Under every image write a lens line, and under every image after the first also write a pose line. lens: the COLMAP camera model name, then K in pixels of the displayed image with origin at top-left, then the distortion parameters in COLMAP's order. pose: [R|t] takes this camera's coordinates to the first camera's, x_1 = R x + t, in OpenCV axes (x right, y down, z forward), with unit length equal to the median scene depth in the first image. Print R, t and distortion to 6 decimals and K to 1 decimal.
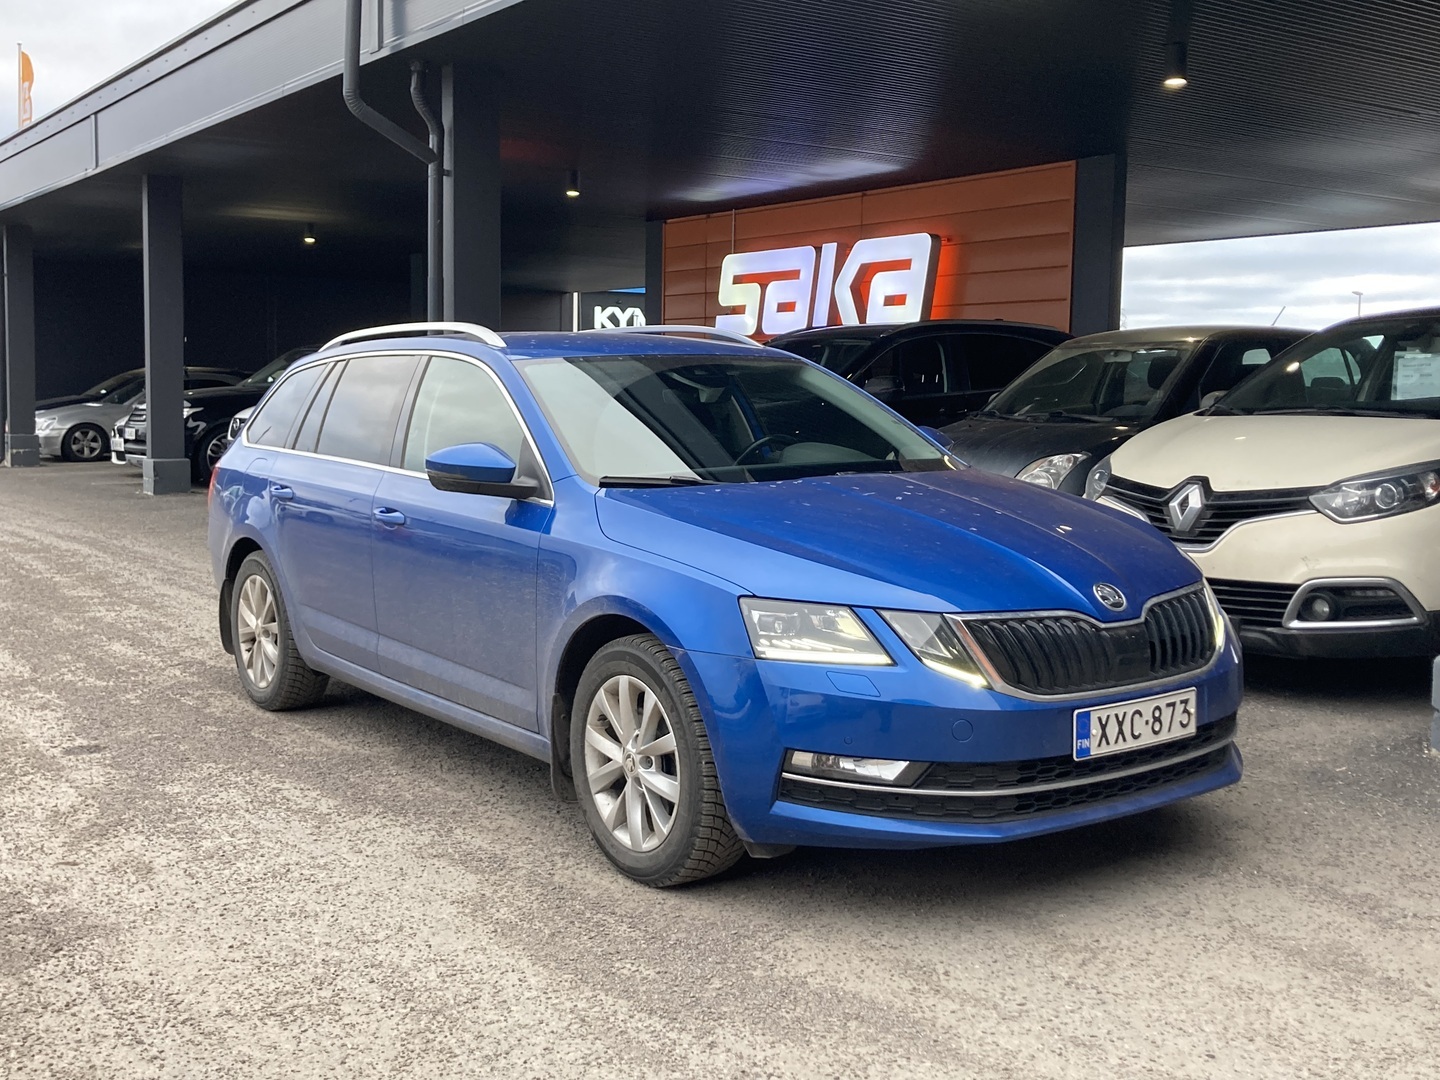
lens RADIAL K [[1577.5, 0, 718.4], [0, 1577.5, 550.8], [0, 0, 1]] dist [0.038659, 0.000000]
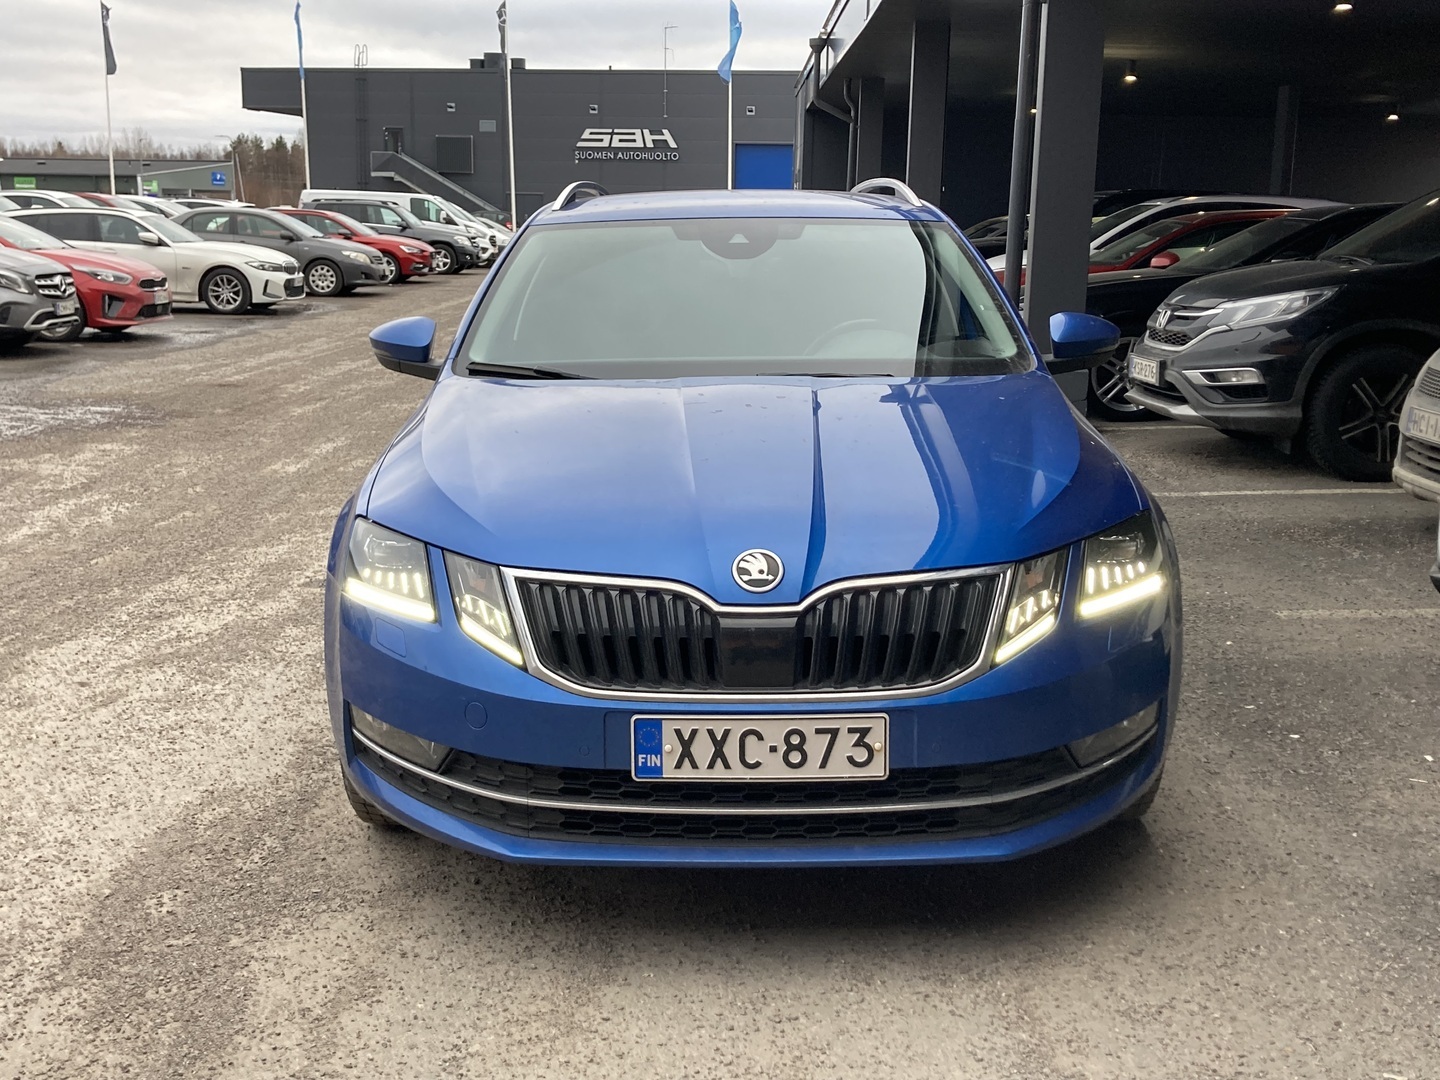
lens RADIAL K [[1577.5, 0, 718.9], [0, 1577.5, 527.3], [0, 0, 1]] dist [0.038659, 0.000000]
pose [[0.800330, 0.113772, -0.588666, 0.664471], [-0.064846, 0.992497, 0.103659, -0.064631], [0.596043, -0.044789, 0.801702, 0.416372]]
